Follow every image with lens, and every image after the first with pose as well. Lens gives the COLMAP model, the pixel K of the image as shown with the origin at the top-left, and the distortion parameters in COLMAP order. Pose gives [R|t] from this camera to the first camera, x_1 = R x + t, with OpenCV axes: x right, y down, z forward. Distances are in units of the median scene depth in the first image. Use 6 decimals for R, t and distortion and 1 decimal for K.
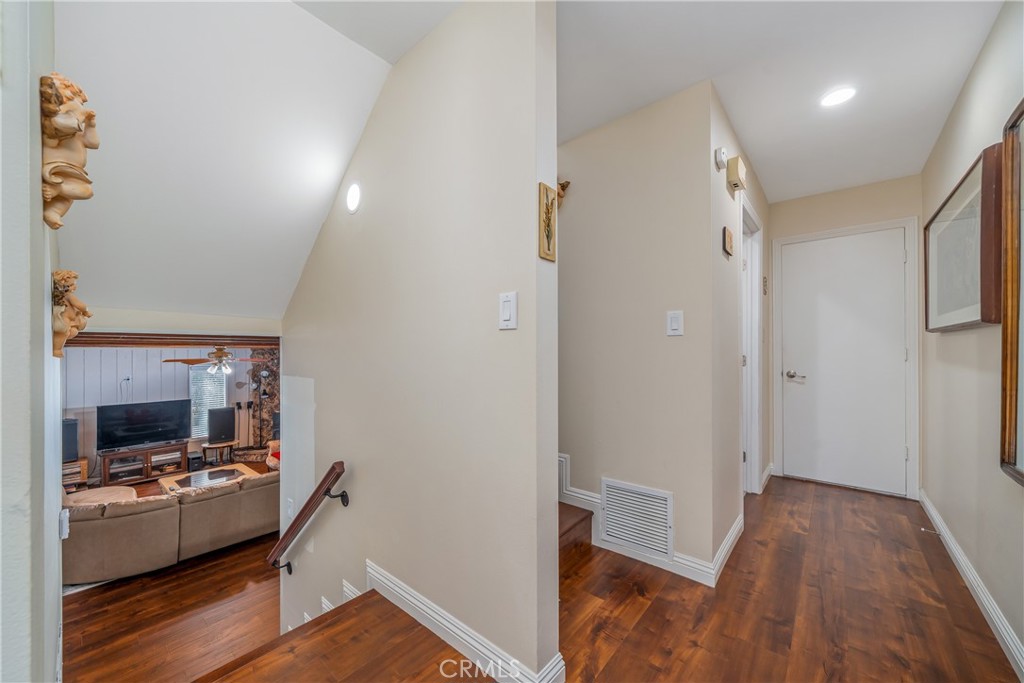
lens RADIAL K [[380.3, 0, 514.5], [0, 380.3, 351.5], [0, 0, 1]] dist [0.000536, 0.000072]
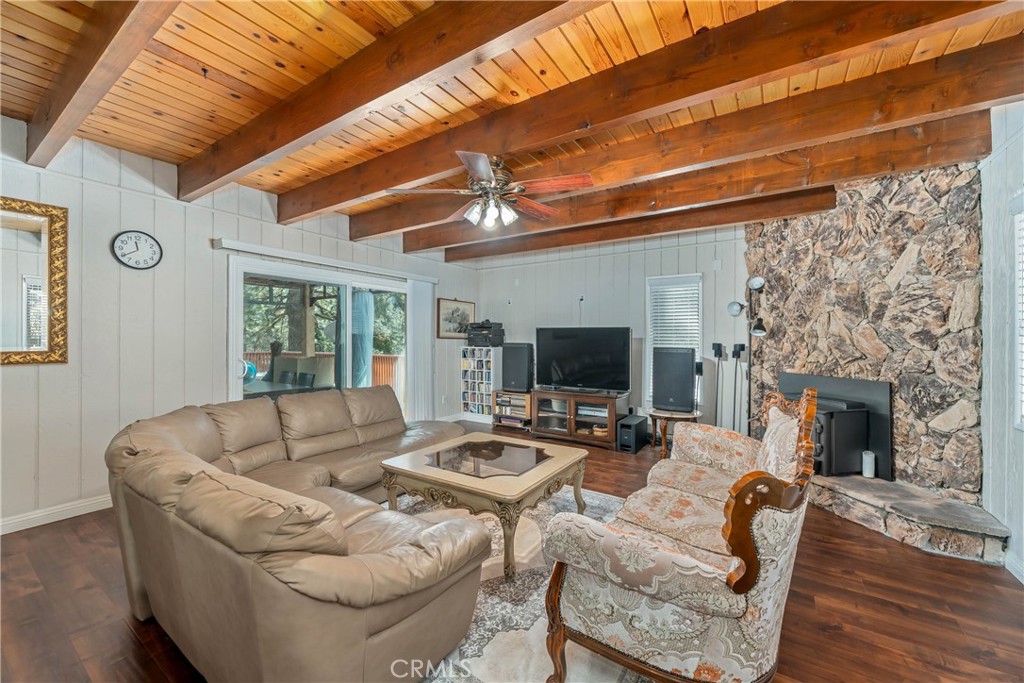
lens RADIAL K [[395.5, 0, 513.0], [0, 395.5, 345.6], [0, 0, 1]] dist [-0.001599, -0.000073]
pose [[0.118704, 0.020838, -0.992711, -0.247424], [-0.008280, 0.999766, 0.019997, 0.140877], [0.992895, 0.005846, 0.118849, 0.728073]]
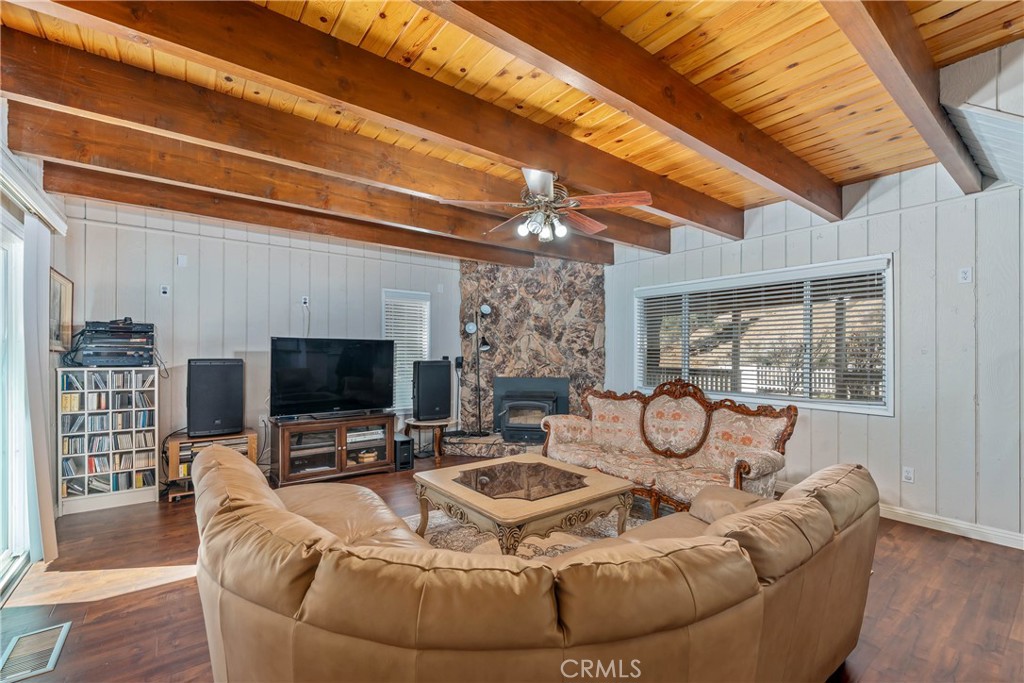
lens RADIAL K [[436.9, 0, 499.8], [0, 436.9, 356.2], [0, 0, 1]] dist [-0.000081, 0.000065]
pose [[0.973413, 0.008629, -0.228895, -0.534254], [-0.008042, 0.999962, 0.003494, 0.143380], [0.228917, -0.001560, 0.973445, 0.384988]]
